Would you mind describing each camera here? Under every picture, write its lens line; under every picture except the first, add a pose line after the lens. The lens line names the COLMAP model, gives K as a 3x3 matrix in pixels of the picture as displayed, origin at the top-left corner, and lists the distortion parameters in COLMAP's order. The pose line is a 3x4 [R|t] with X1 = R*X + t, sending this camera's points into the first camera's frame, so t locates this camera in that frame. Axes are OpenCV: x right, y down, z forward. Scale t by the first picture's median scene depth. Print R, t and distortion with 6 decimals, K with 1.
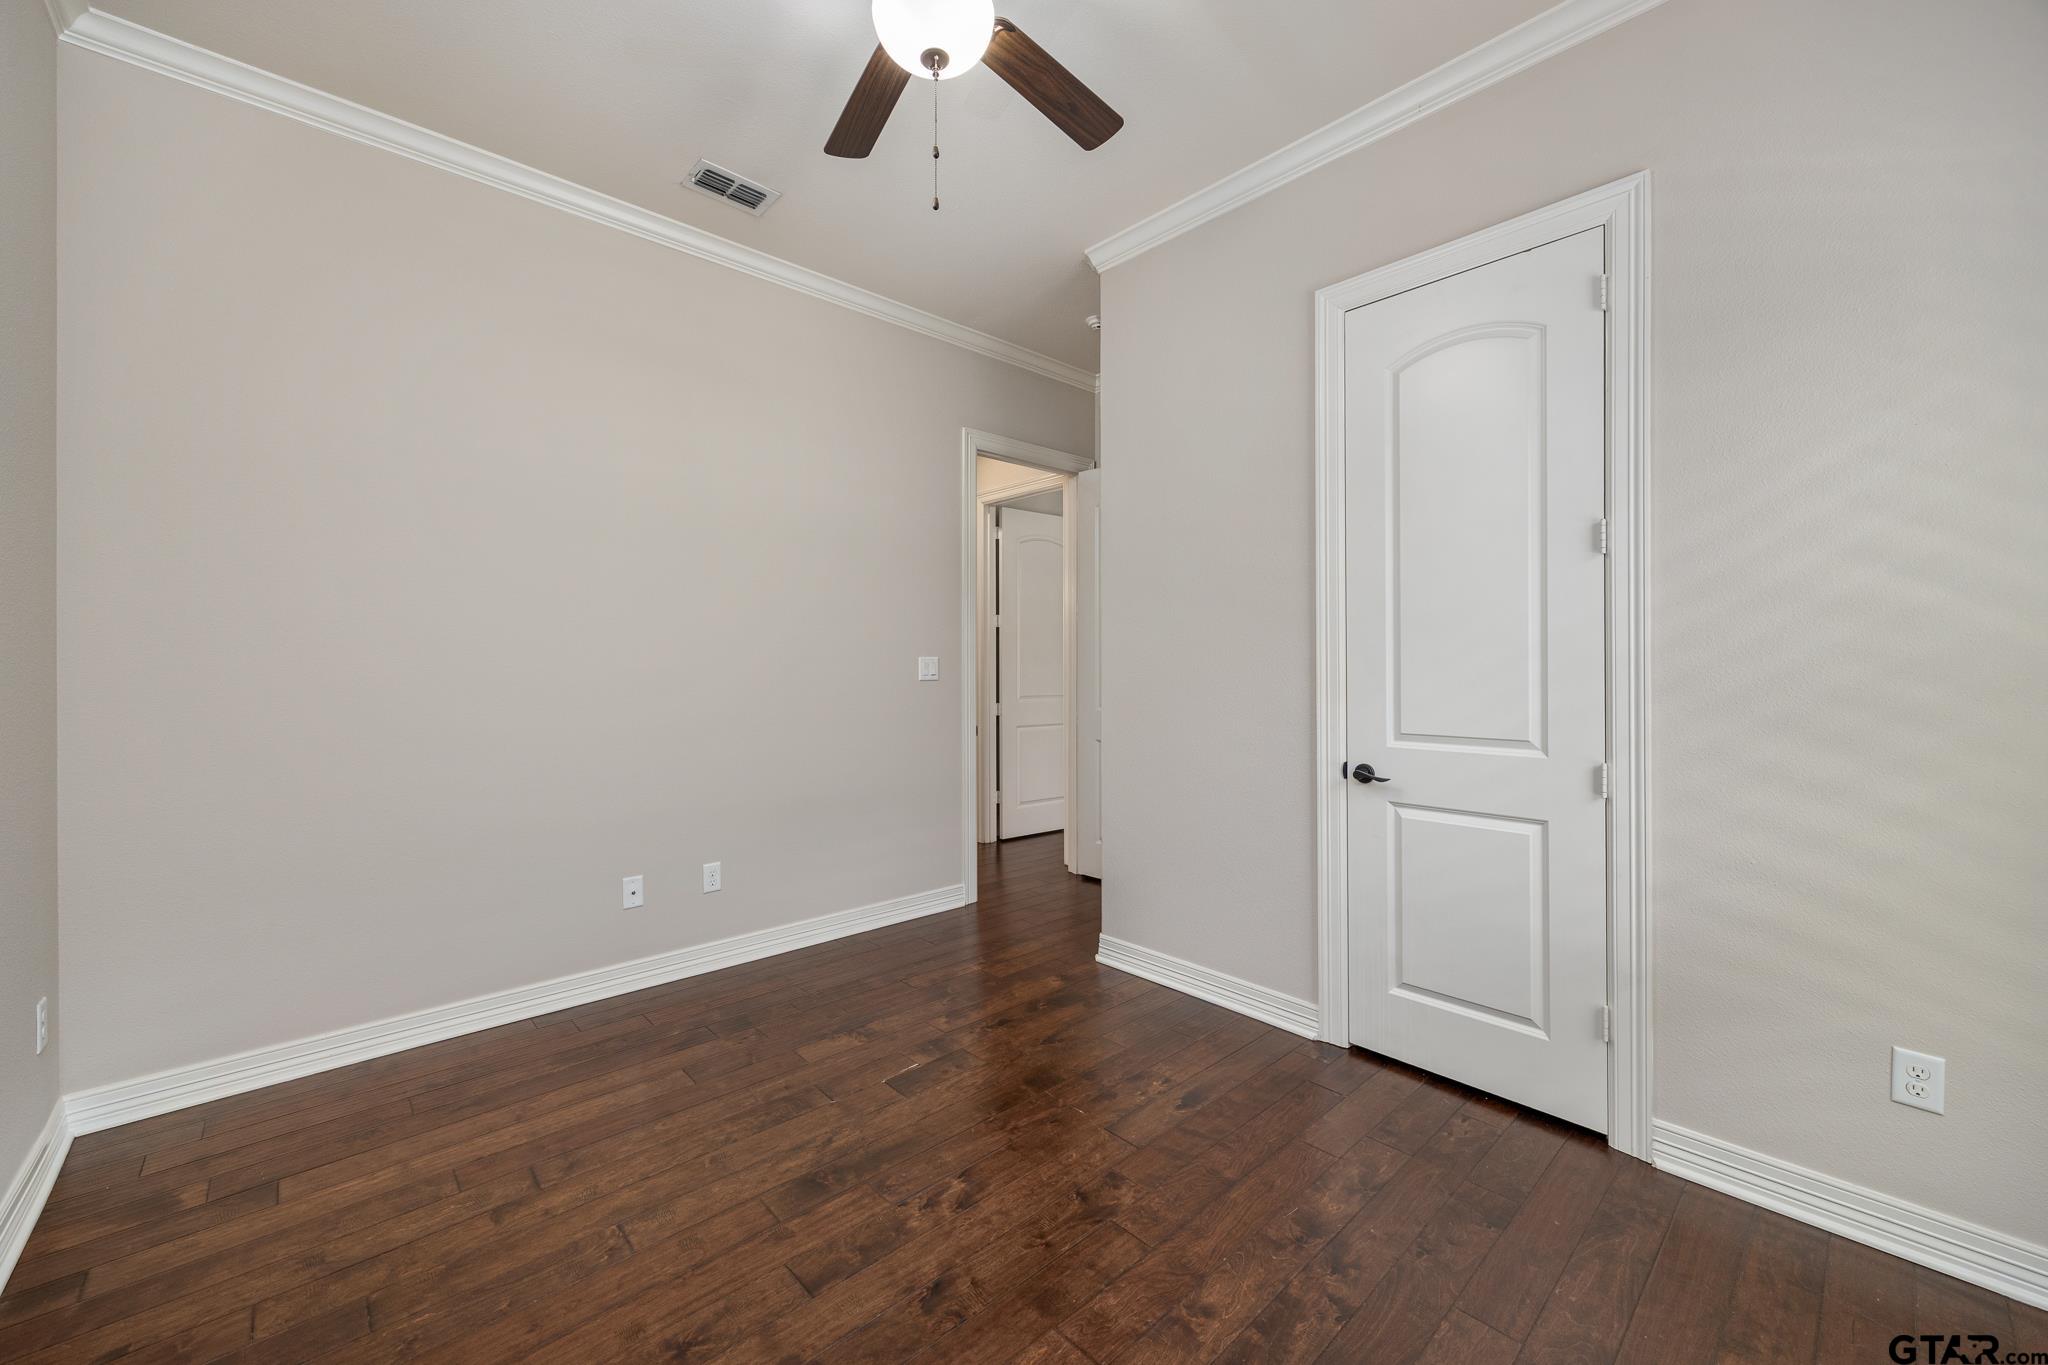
lens RADIAL K [[810.8, 0, 1025.6], [0, 810.8, 674.1], [0, 0, 1]] dist [0.001158, 0.000068]
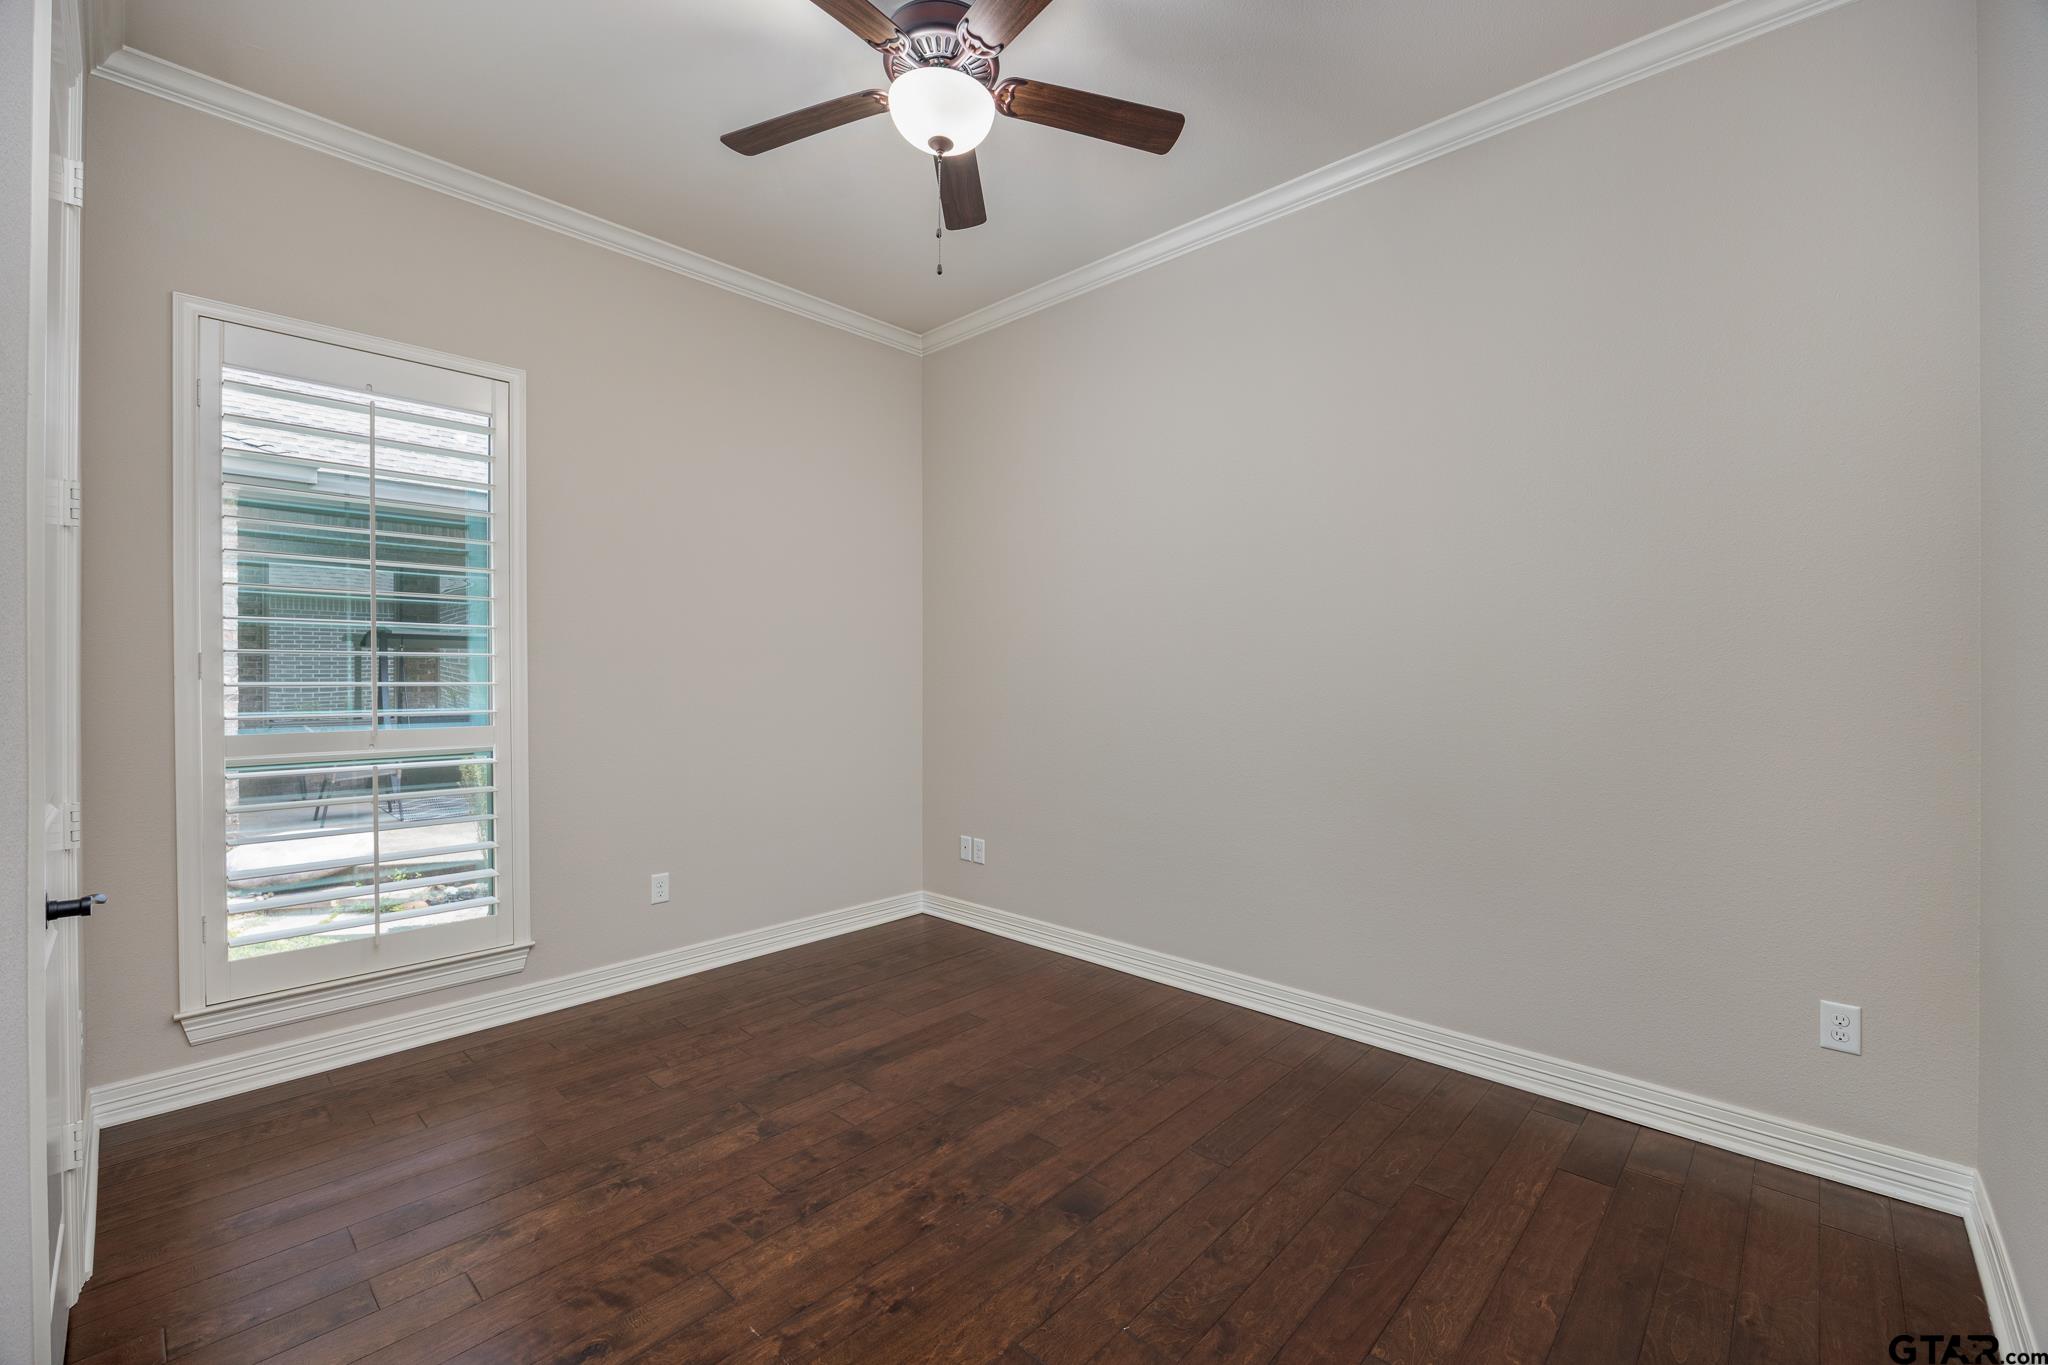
lens RADIAL K [[859.4, 0, 1027.1], [0, 859.4, 680.3], [0, 0, 1]] dist [-0.012607, 0.000196]
pose [[-0.996984, 0.002510, -0.077563, -0.128411], [0.002095, 0.999983, 0.005429, -0.007897], [0.077575, 0.005250, -0.996973, 2.081221]]
